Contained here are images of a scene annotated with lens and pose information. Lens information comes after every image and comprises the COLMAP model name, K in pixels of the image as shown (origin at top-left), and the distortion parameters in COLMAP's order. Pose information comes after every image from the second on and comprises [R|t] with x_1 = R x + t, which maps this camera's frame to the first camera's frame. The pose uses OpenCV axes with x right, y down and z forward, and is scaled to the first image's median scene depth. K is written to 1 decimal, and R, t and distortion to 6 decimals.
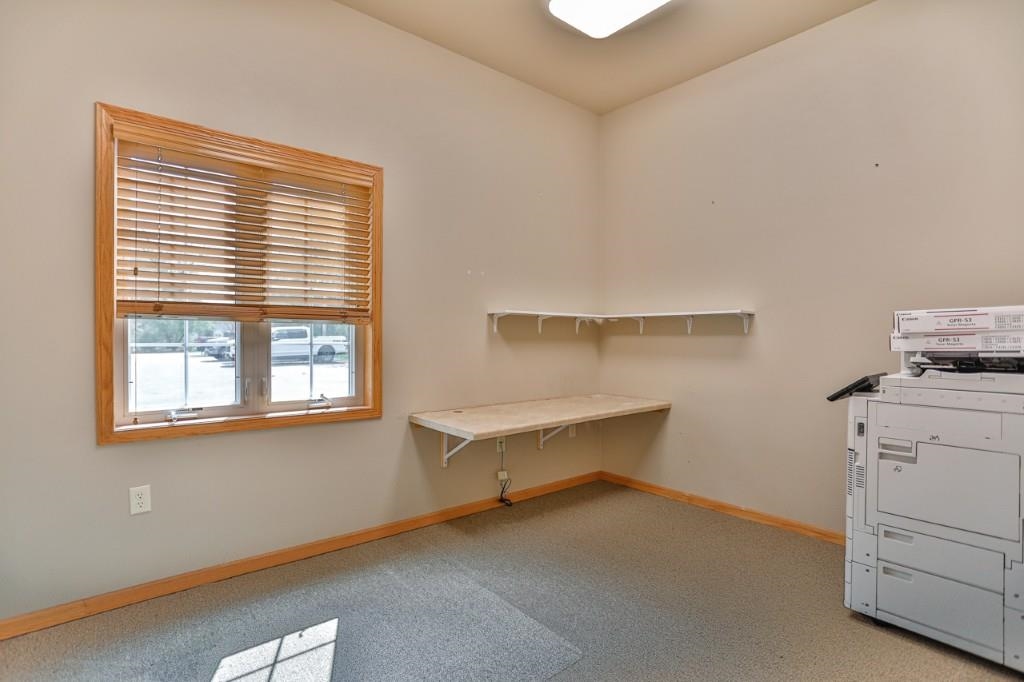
lens RADIAL K [[499.6, 0, 512.4], [0, 499.6, 330.4], [0, 0, 1]] dist [-0.027798, 0.001062]
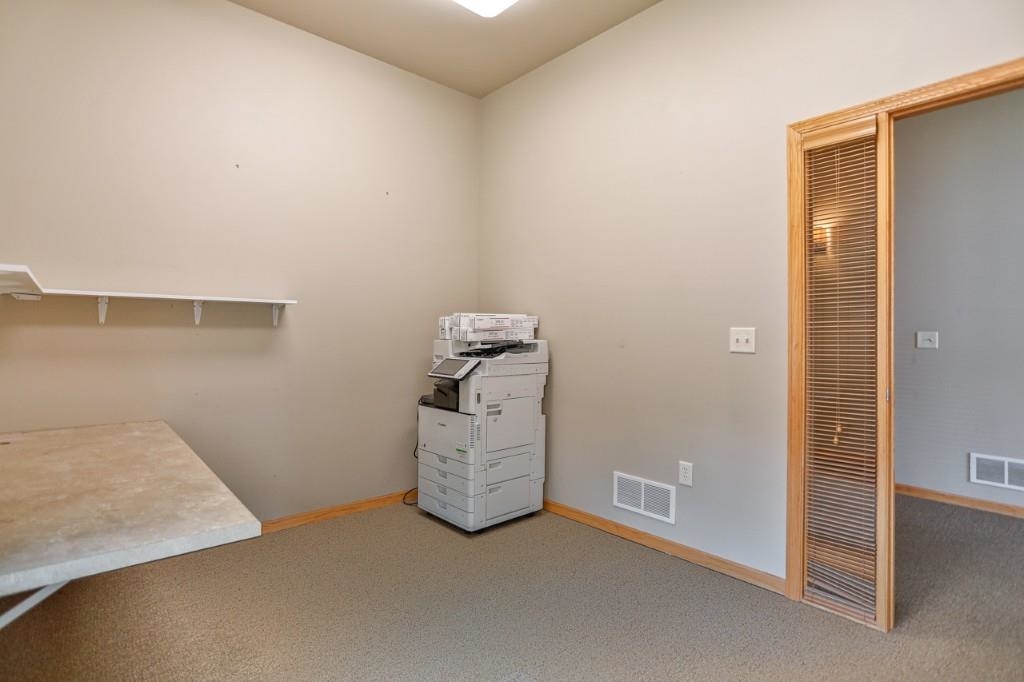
lens RADIAL K [[499.6, 0, 521.1], [0, 499.6, 335.2], [0, 0, 1]] dist [-0.027798, 0.001062]
pose [[-0.034496, -0.005873, 0.999388, -0.707284], [-0.021853, 0.999748, 0.005121, 0.013952], [-0.999166, -0.021663, -0.034616, 0.938289]]
